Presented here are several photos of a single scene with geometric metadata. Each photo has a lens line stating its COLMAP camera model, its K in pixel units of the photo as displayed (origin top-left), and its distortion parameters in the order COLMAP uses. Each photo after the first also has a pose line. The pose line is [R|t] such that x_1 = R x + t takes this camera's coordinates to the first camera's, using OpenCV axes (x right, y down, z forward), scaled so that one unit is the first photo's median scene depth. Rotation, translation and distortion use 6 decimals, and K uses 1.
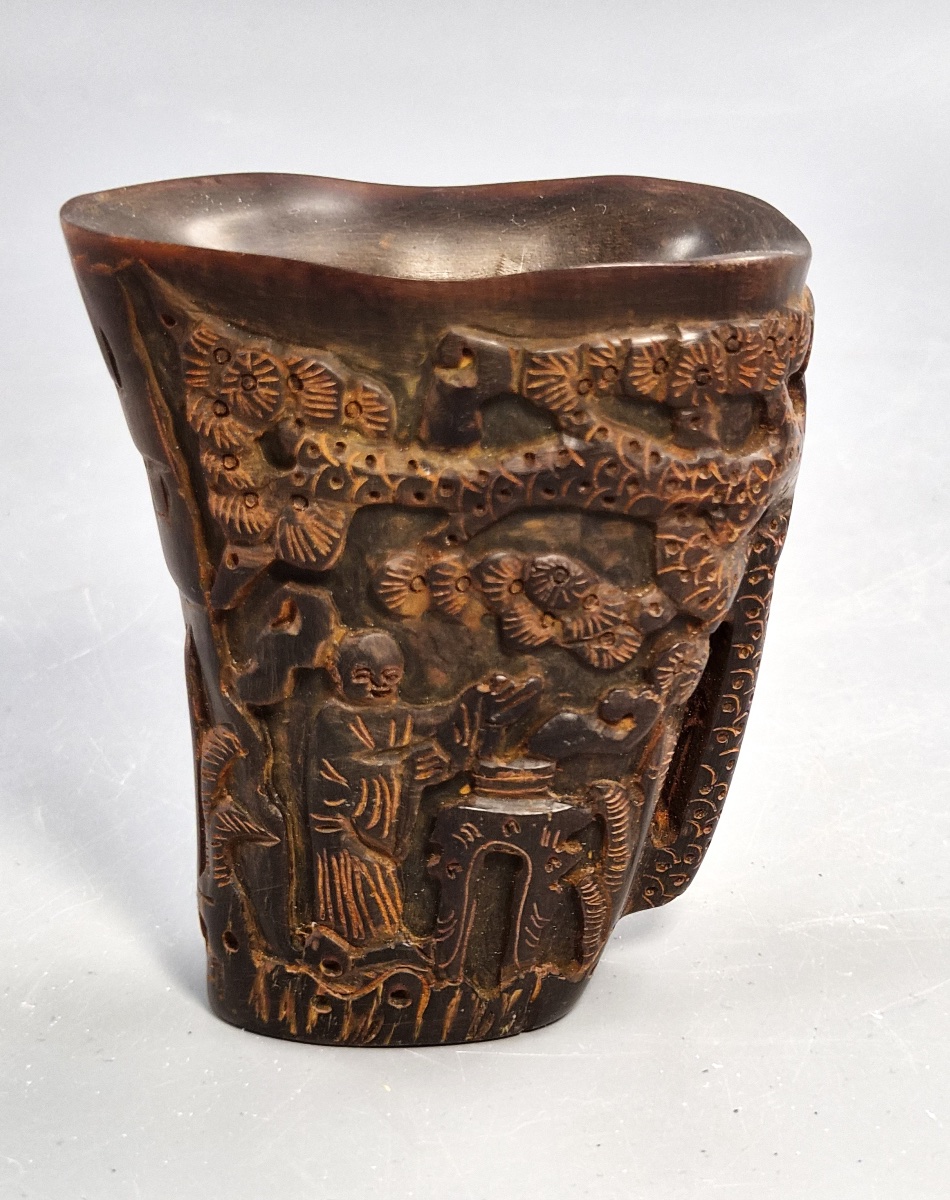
lens RADIAL K [[2798.4, 0, 475.0], [0, 2798.4, 600.0], [0, 0, 1]] dist [-0.014810, -0.186400]
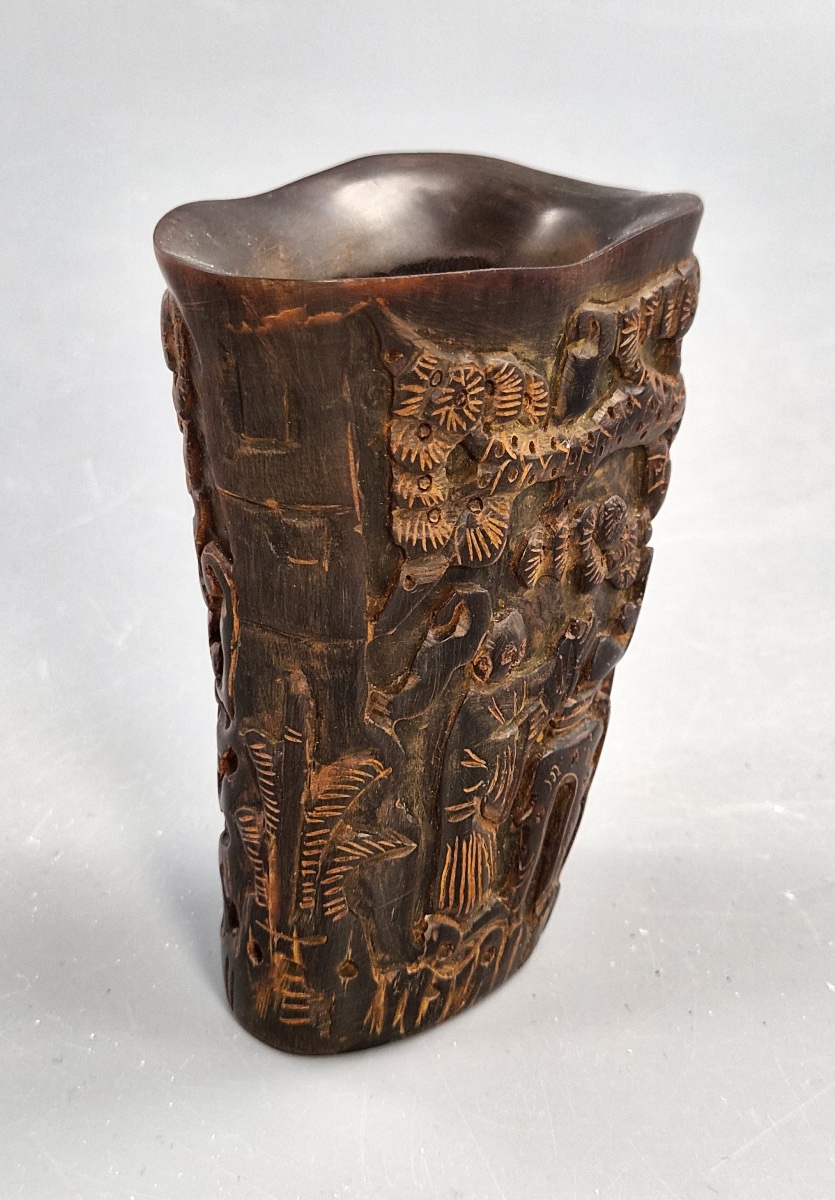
lens RADIAL K [[2765.8, 0, 417.5], [0, 2765.8, 600.0], [0, 0, 1]] dist [-0.063345, -0.095784]
pose [[0.612534, -0.269572, 0.743056, -0.837433], [0.243506, 0.958685, 0.147066, -0.155578], [-0.752002, 0.090855, 0.652870, 0.357769]]
